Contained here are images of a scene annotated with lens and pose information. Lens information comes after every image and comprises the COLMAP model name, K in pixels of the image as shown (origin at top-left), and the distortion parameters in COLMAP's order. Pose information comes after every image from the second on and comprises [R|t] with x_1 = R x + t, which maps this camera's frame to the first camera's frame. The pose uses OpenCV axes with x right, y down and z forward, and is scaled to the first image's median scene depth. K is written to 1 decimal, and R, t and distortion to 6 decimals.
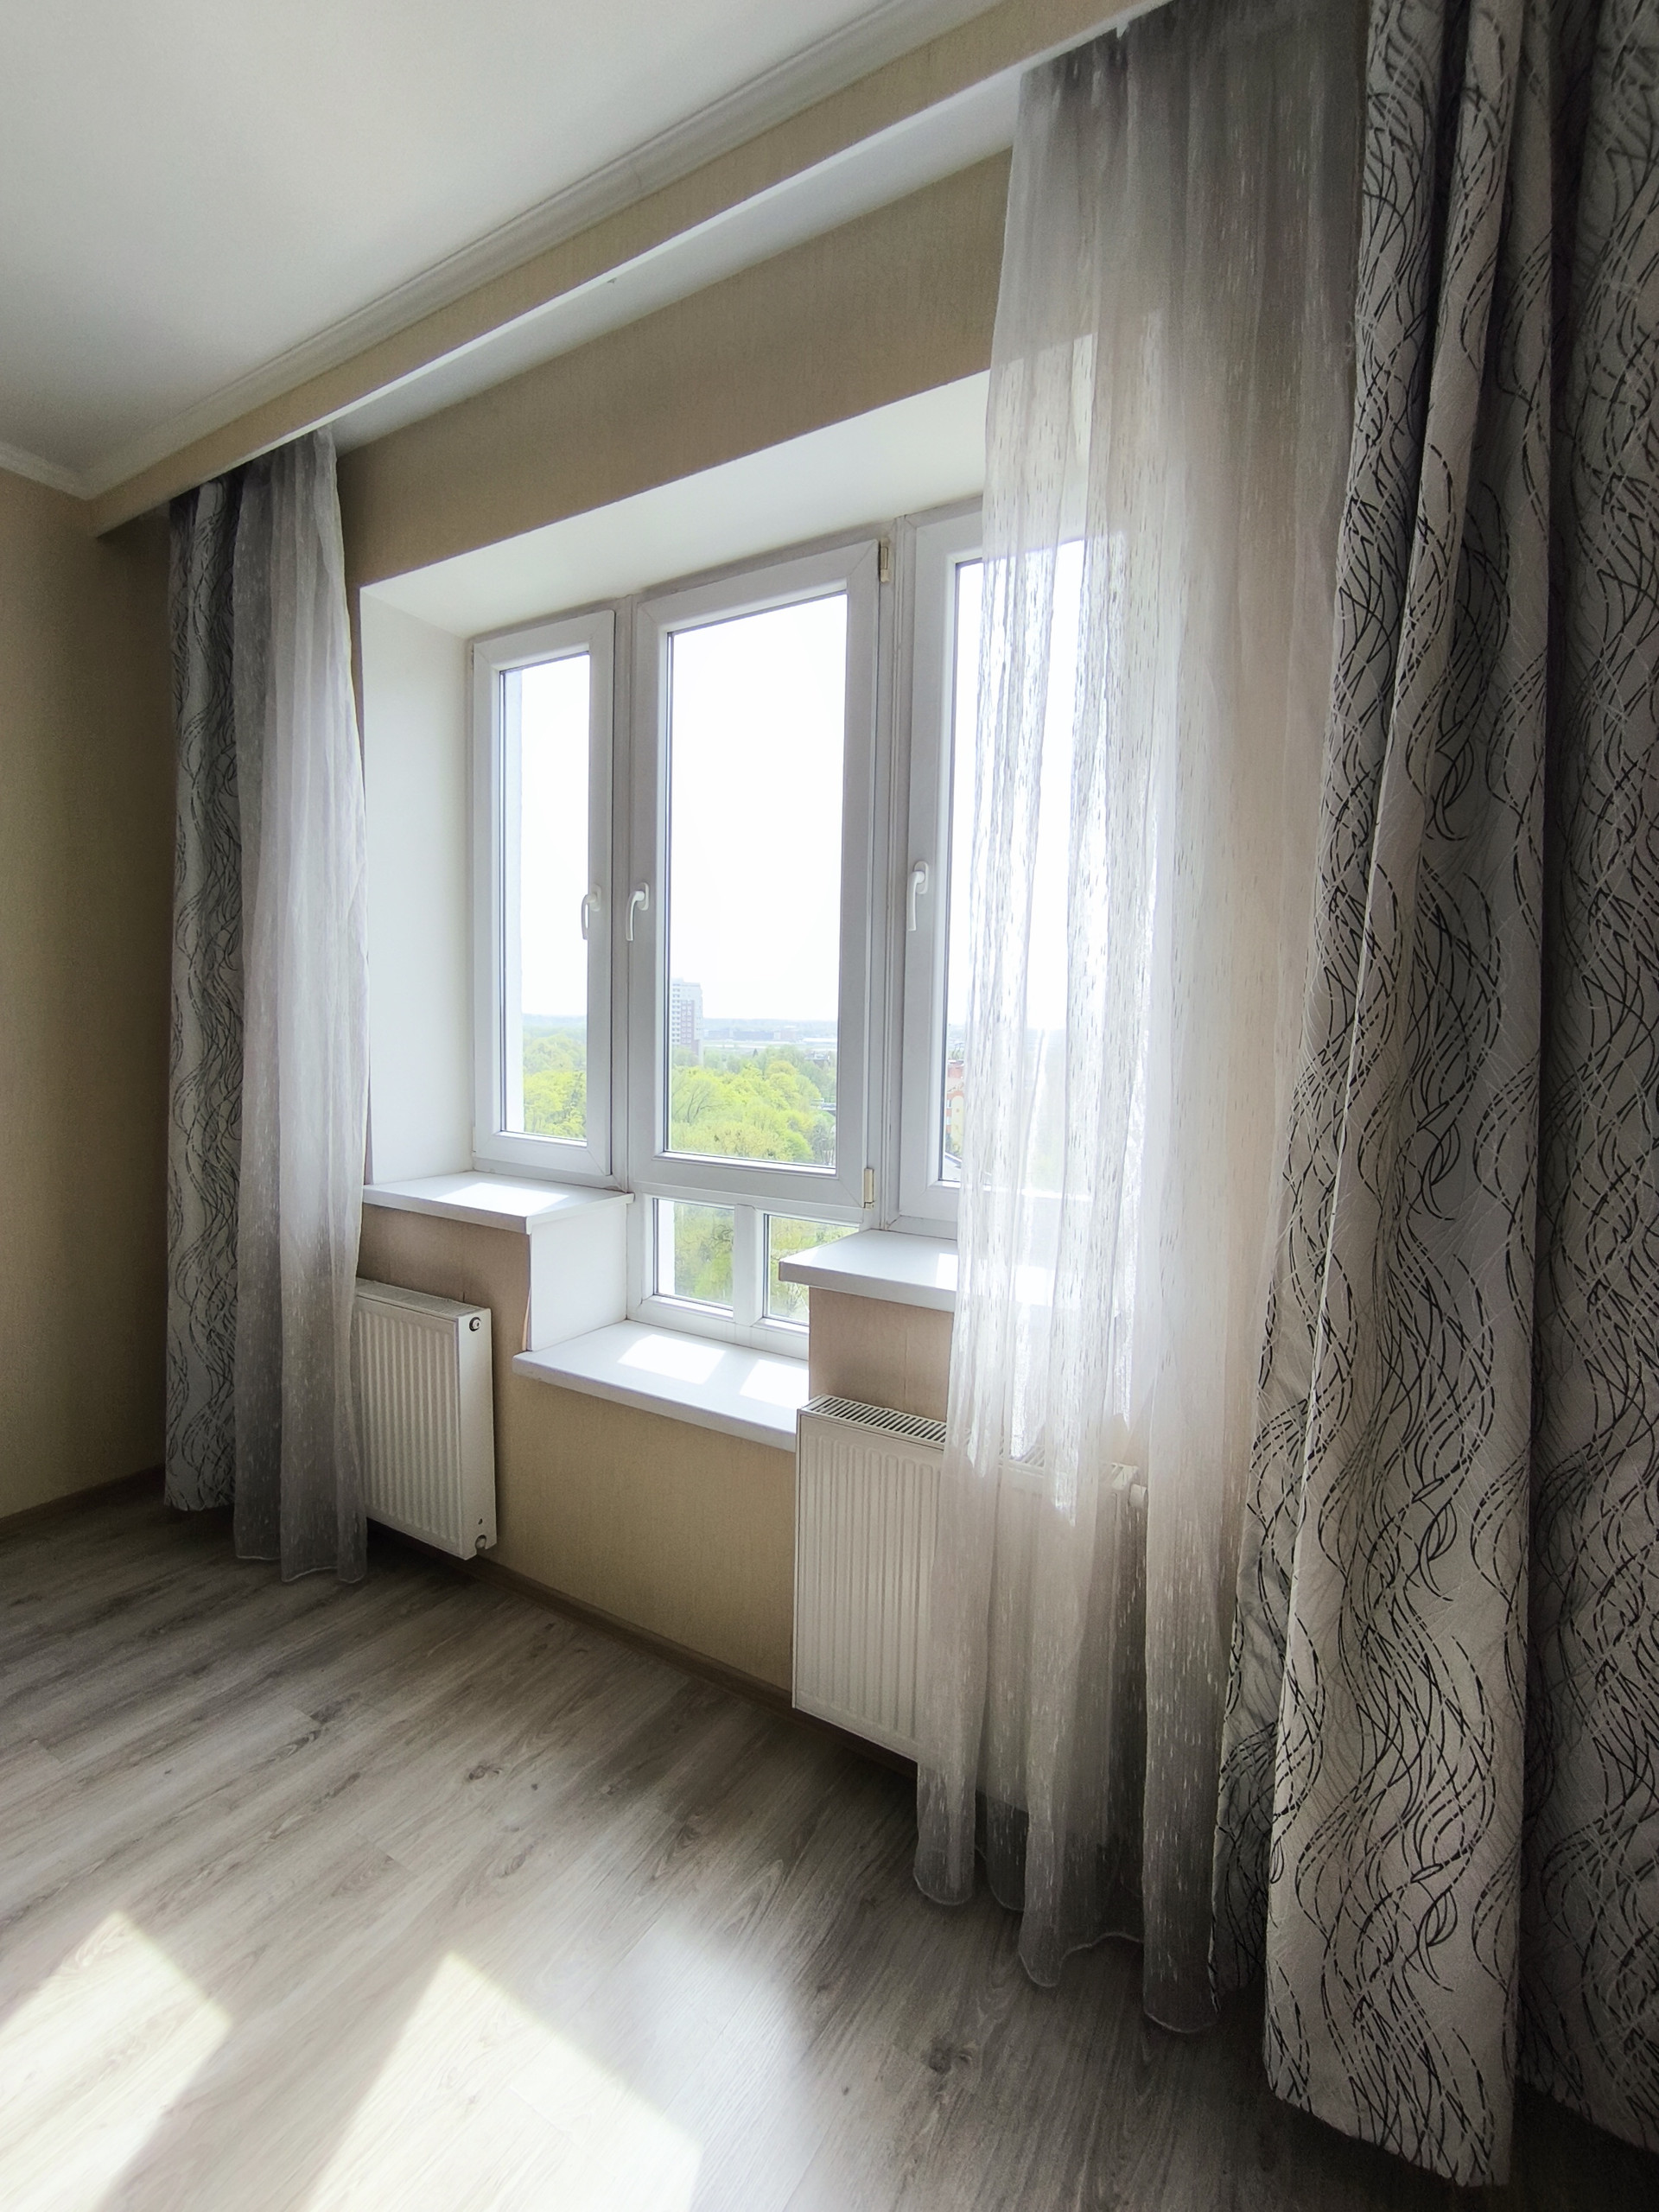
lens RADIAL K [[998.1, 0, 817.3], [0, 998.1, 1115.6], [0, 0, 1]] dist [-0.013586, 0.006430]
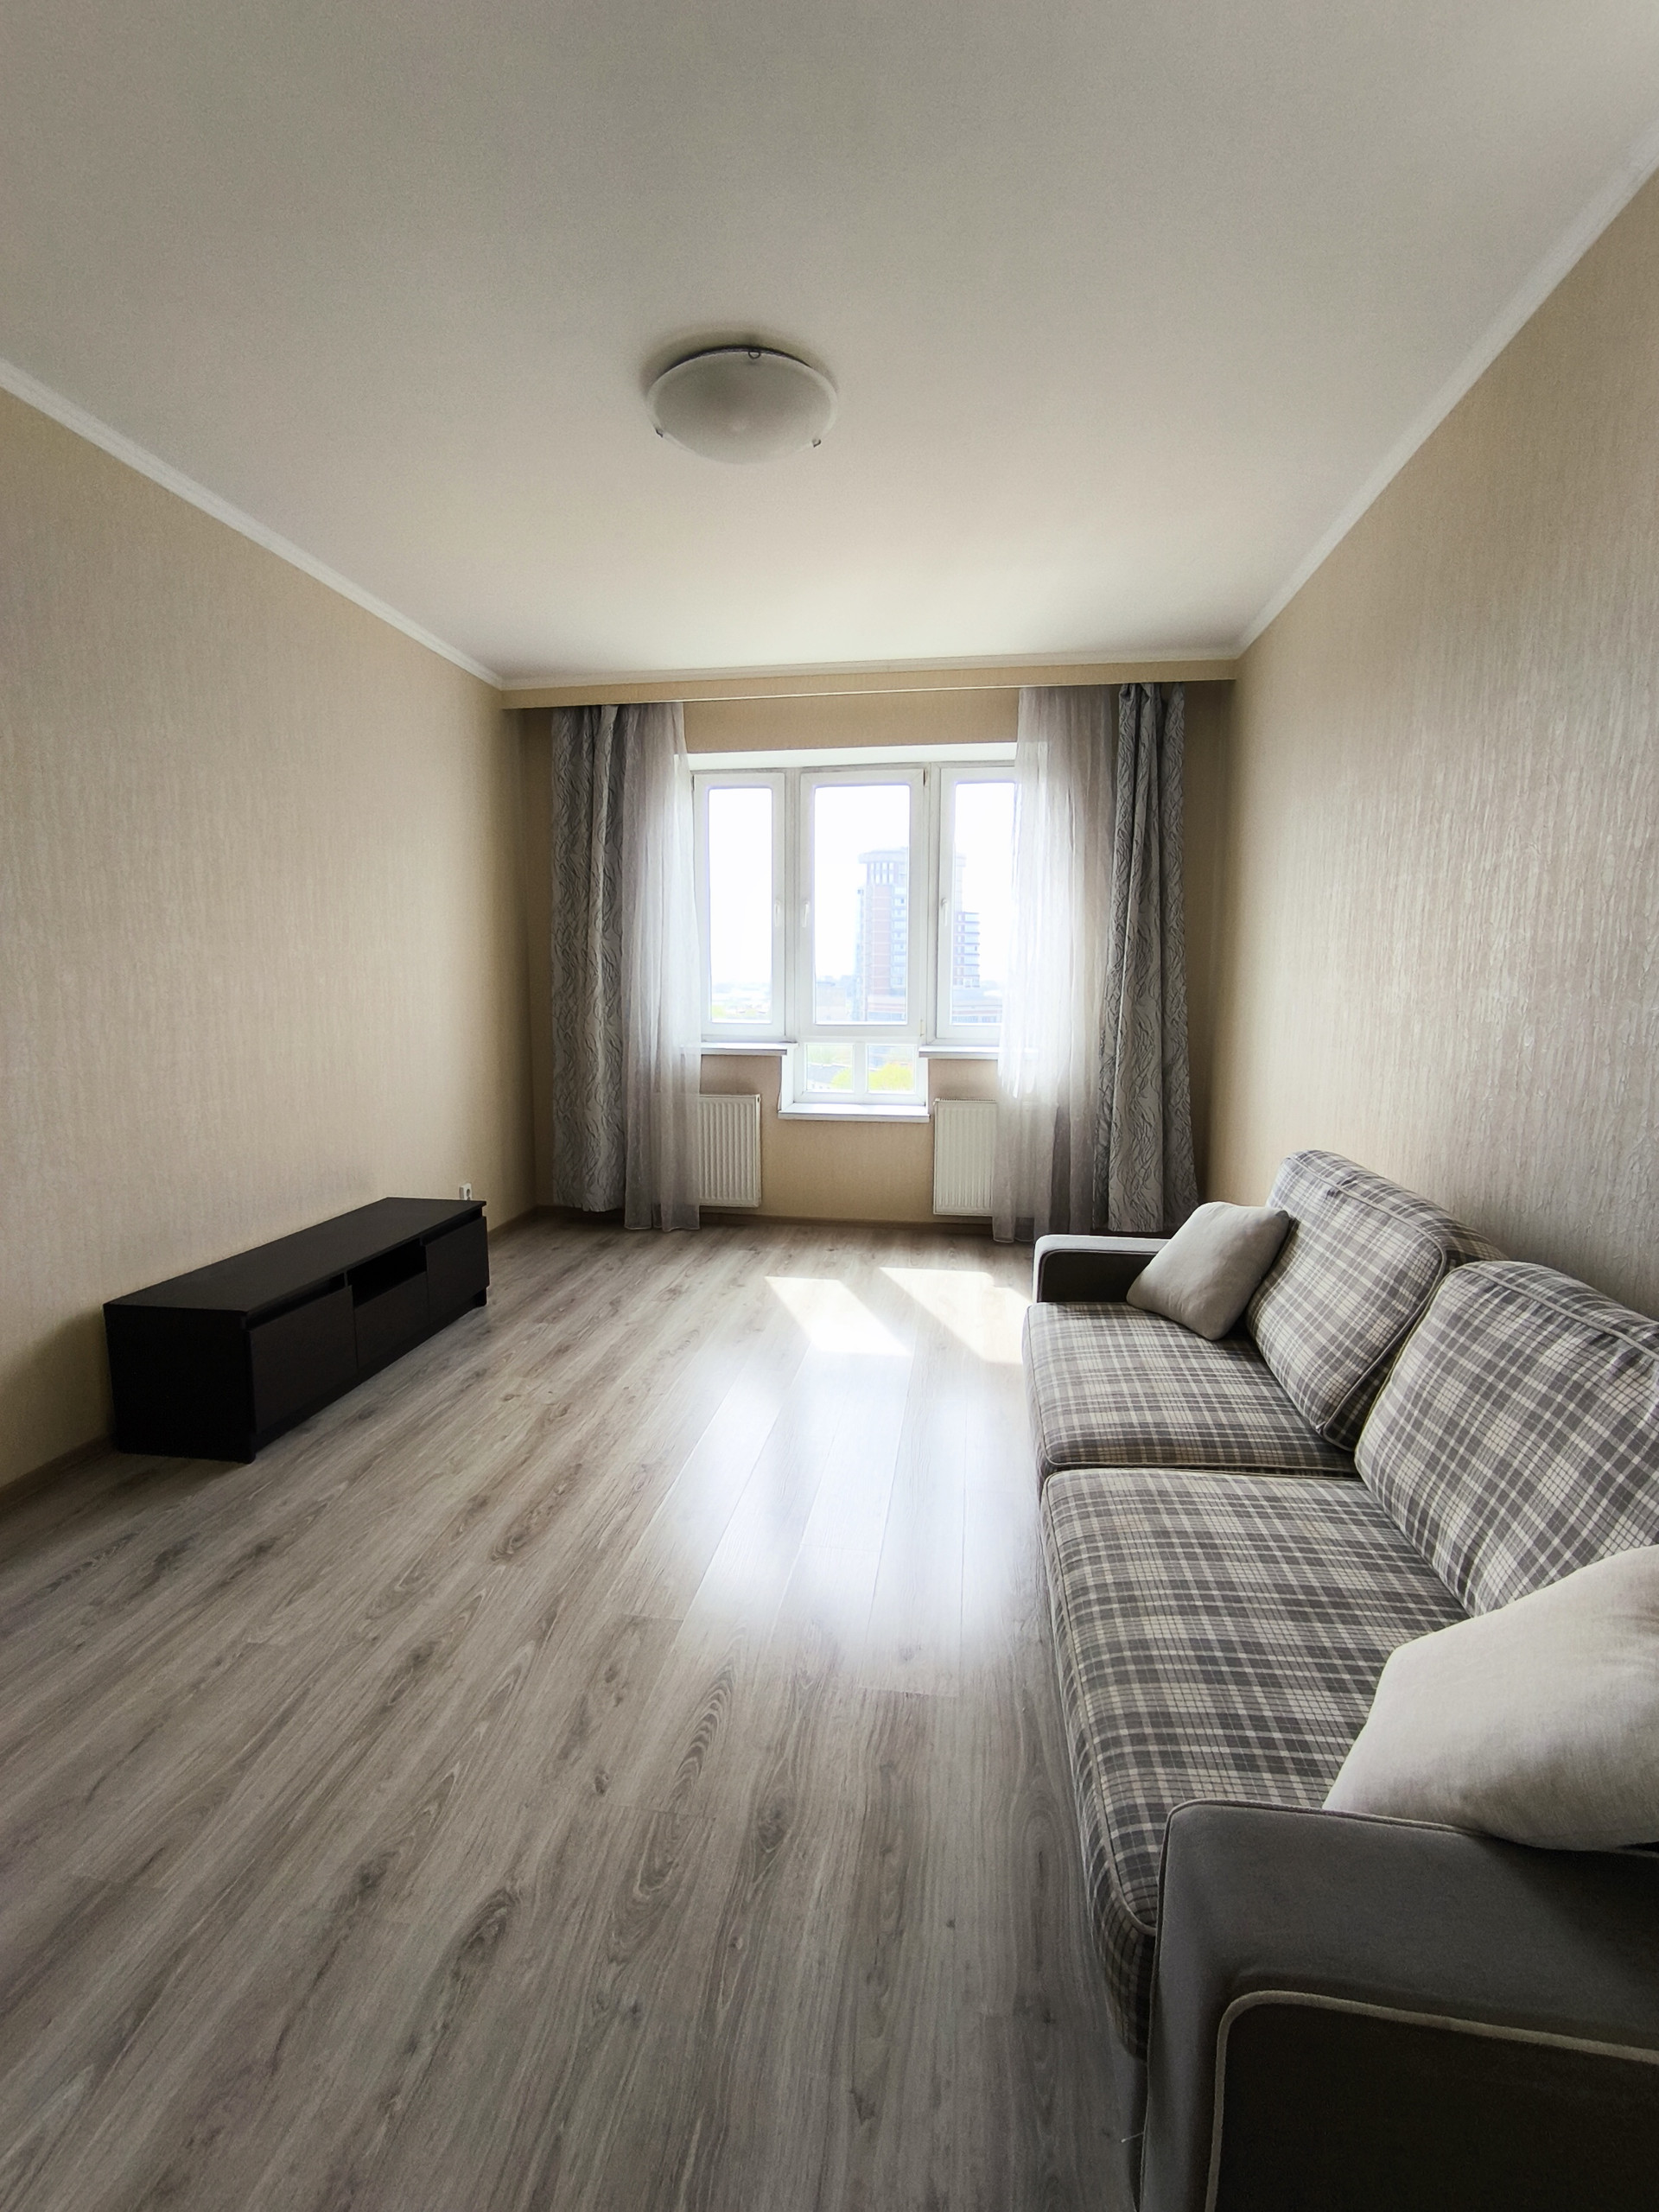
lens RADIAL K [[998.1, 0, 824.9], [0, 998.1, 1097.3], [0, 0, 1]] dist [-0.013586, 0.006430]
pose [[0.918746, -0.068732, 0.388821, -1.570316], [0.052329, 0.997242, 0.052635, 0.140433], [-0.391367, -0.028011, 0.919808, -1.631463]]
